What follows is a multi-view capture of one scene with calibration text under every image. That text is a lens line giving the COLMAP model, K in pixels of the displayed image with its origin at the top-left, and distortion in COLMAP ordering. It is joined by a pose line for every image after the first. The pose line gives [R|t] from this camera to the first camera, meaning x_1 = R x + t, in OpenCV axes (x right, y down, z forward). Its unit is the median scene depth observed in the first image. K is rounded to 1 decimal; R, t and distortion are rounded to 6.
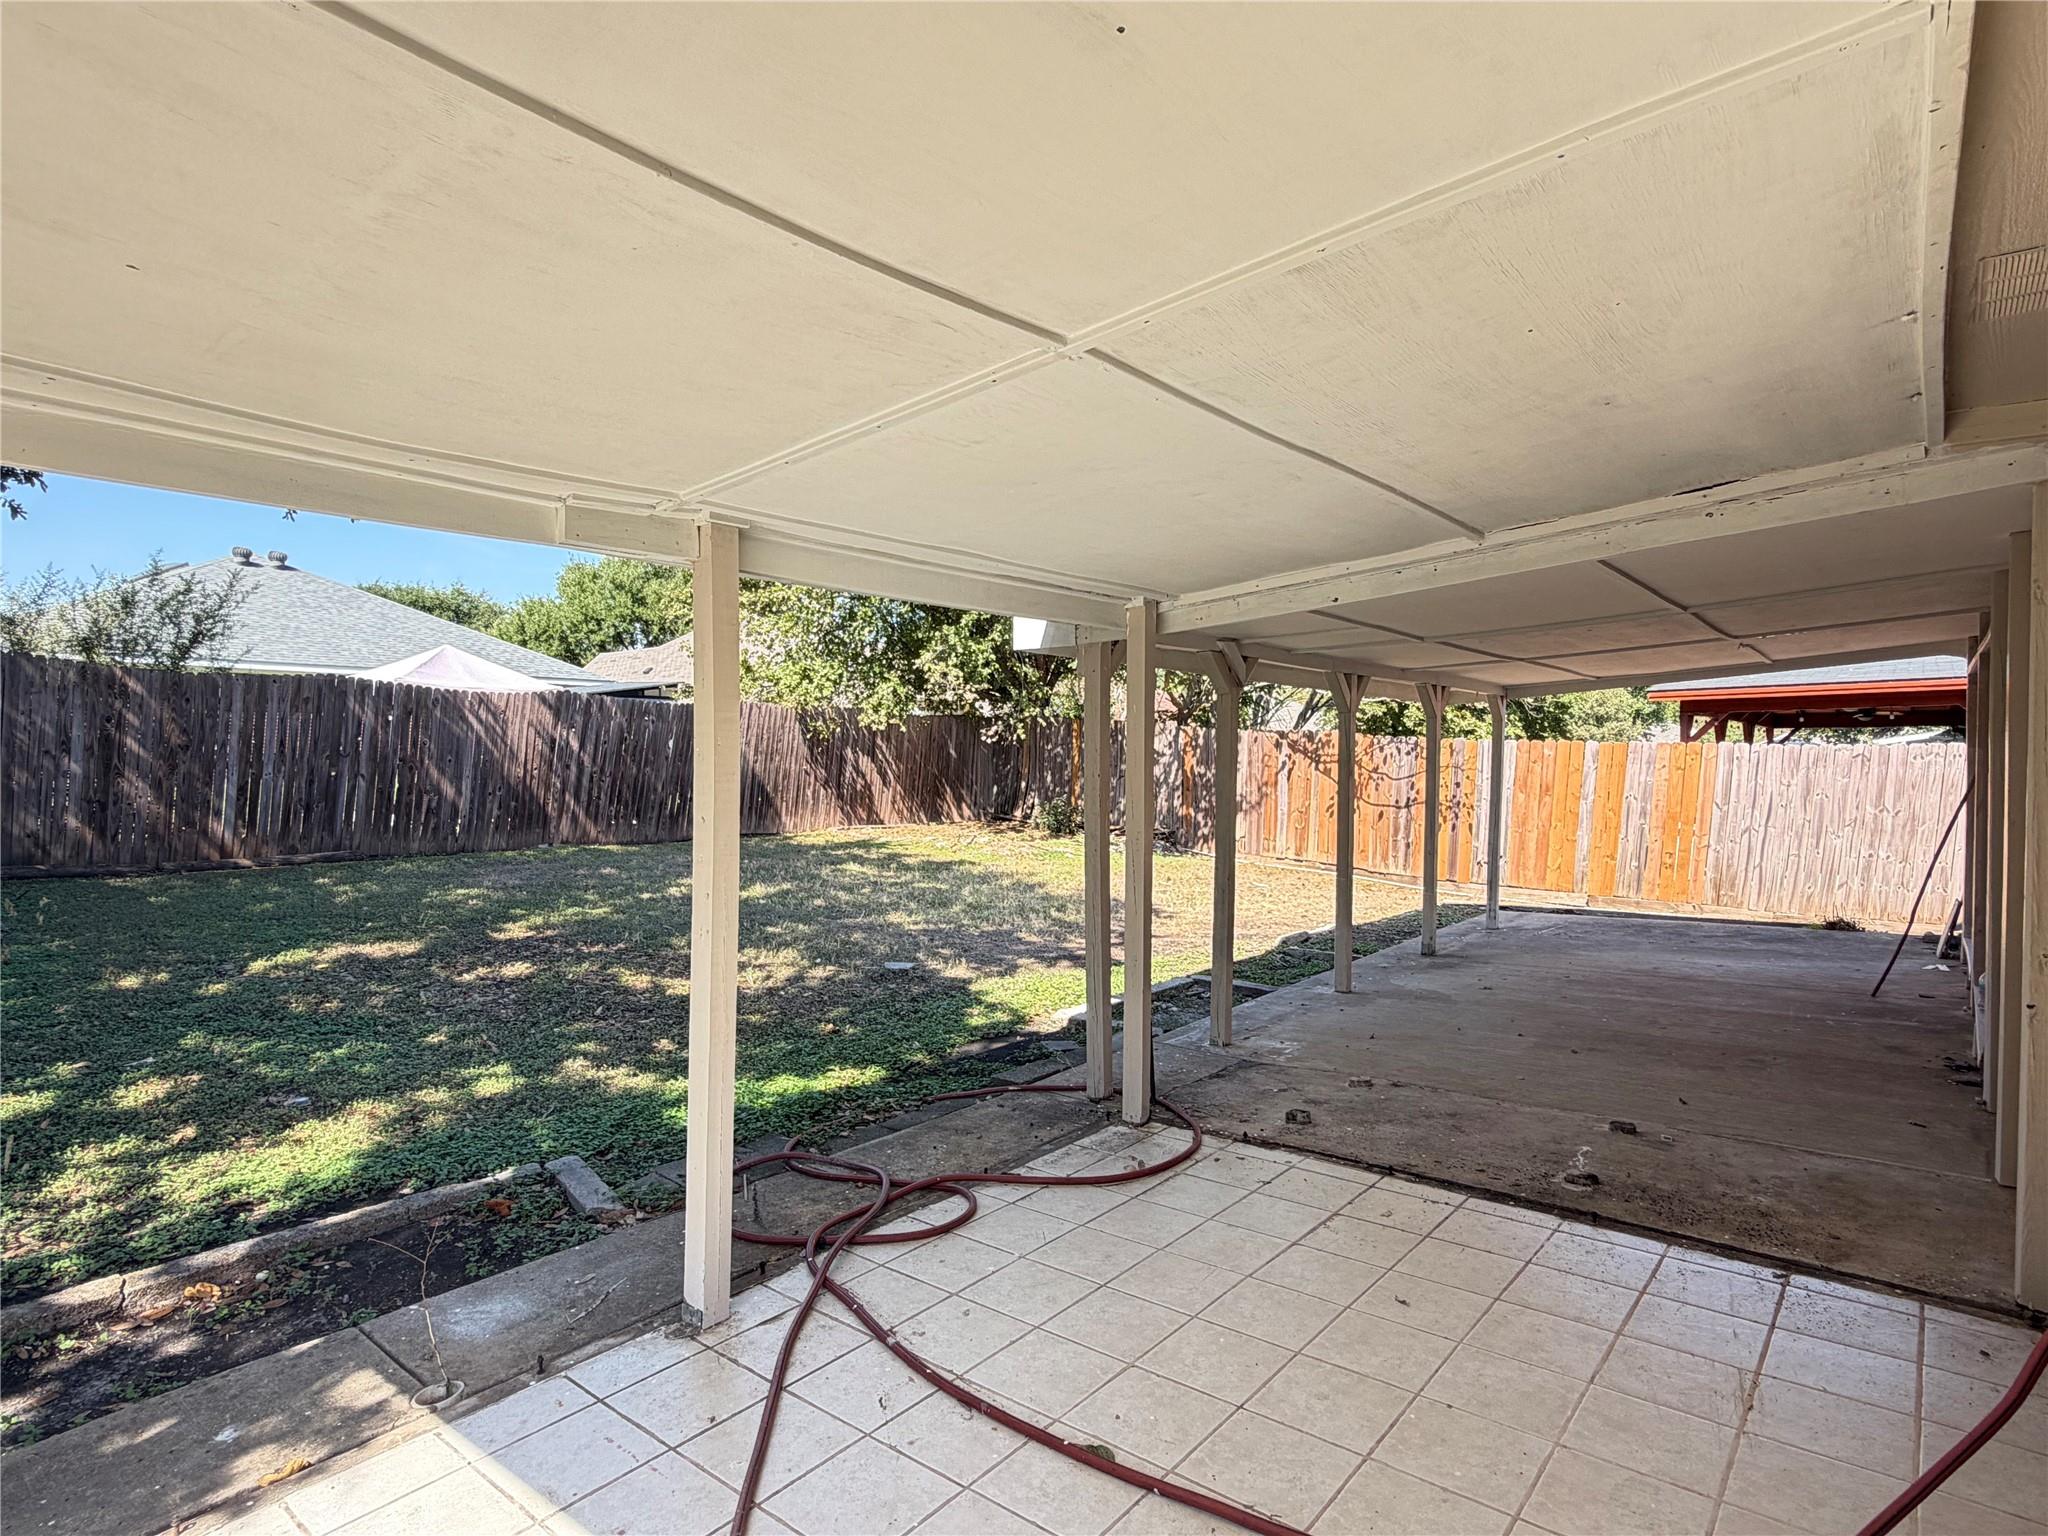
lens RADIAL K [[1101.1, 0, 1026.9], [0, 1101.1, 773.8], [0, 0, 1]] dist [-0.001322, -0.000678]
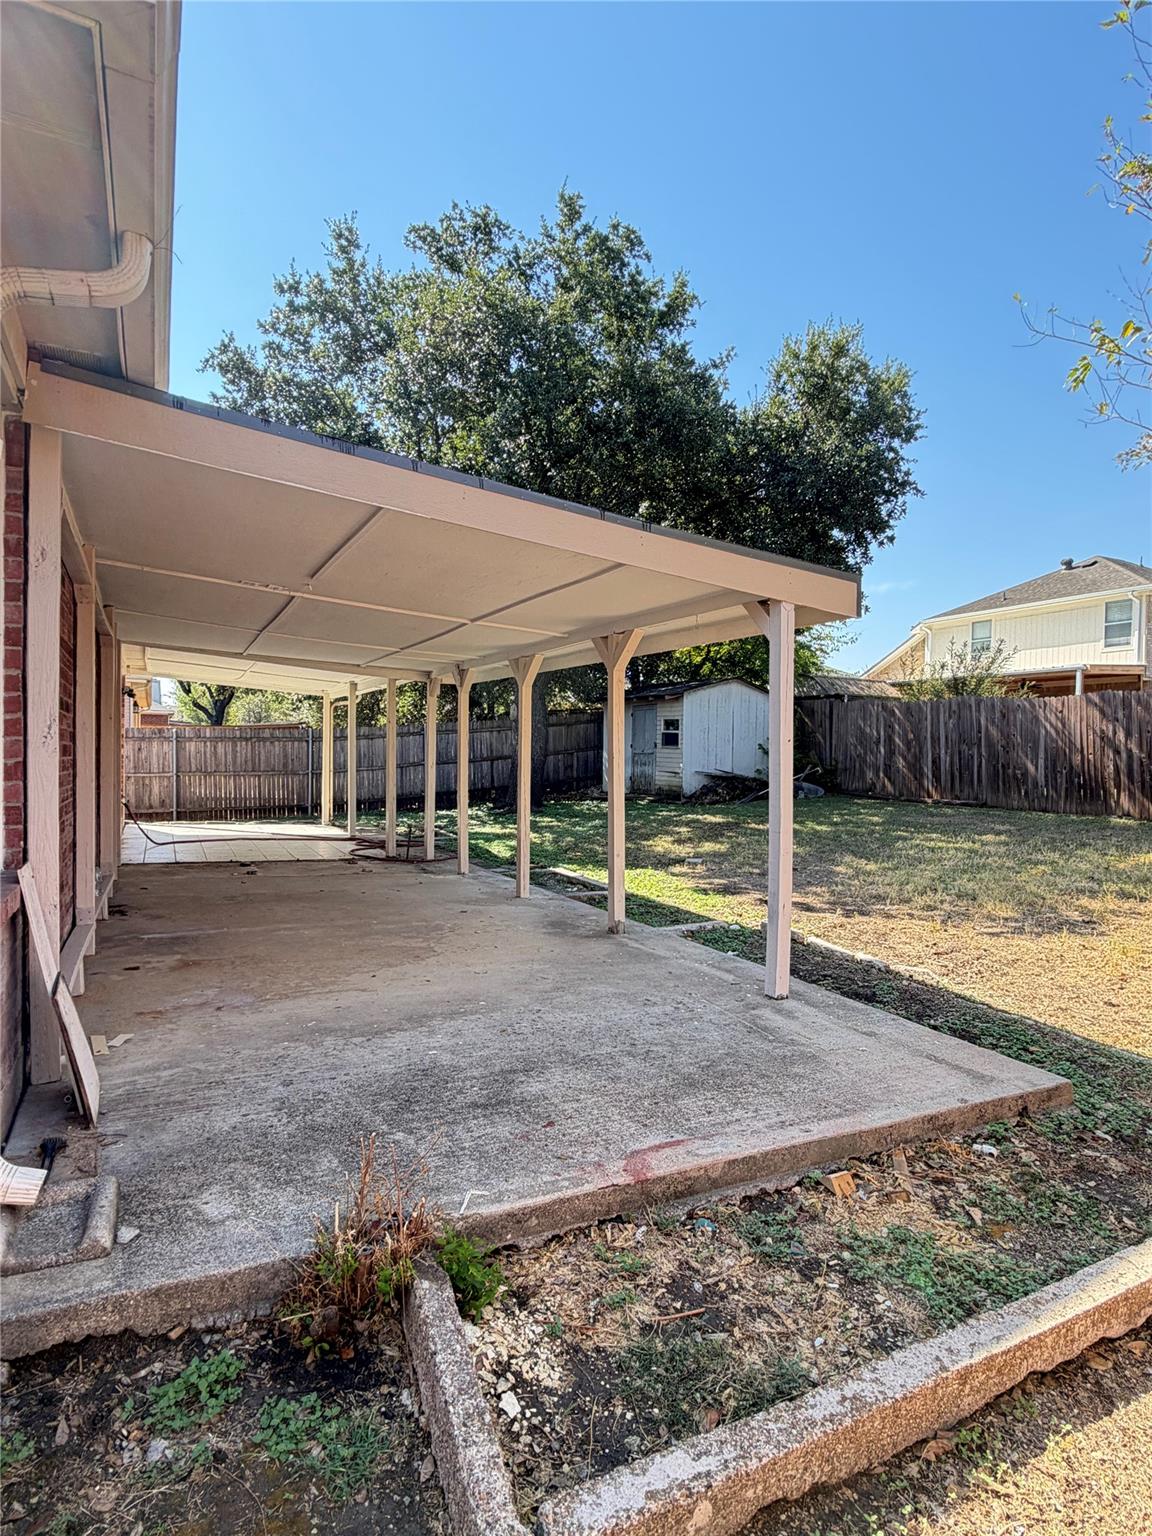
lens RADIAL K [[825.8, 0, 578.6], [0, 825.8, 768.9], [0, 0, 1]] dist [-0.001322, -0.000678]
pose [[-0.392979, 0.017892, -0.919373, 0.713546], [-0.026789, 0.999164, 0.030896, -0.001449], [0.919157, 0.036771, -0.392171, 0.867203]]
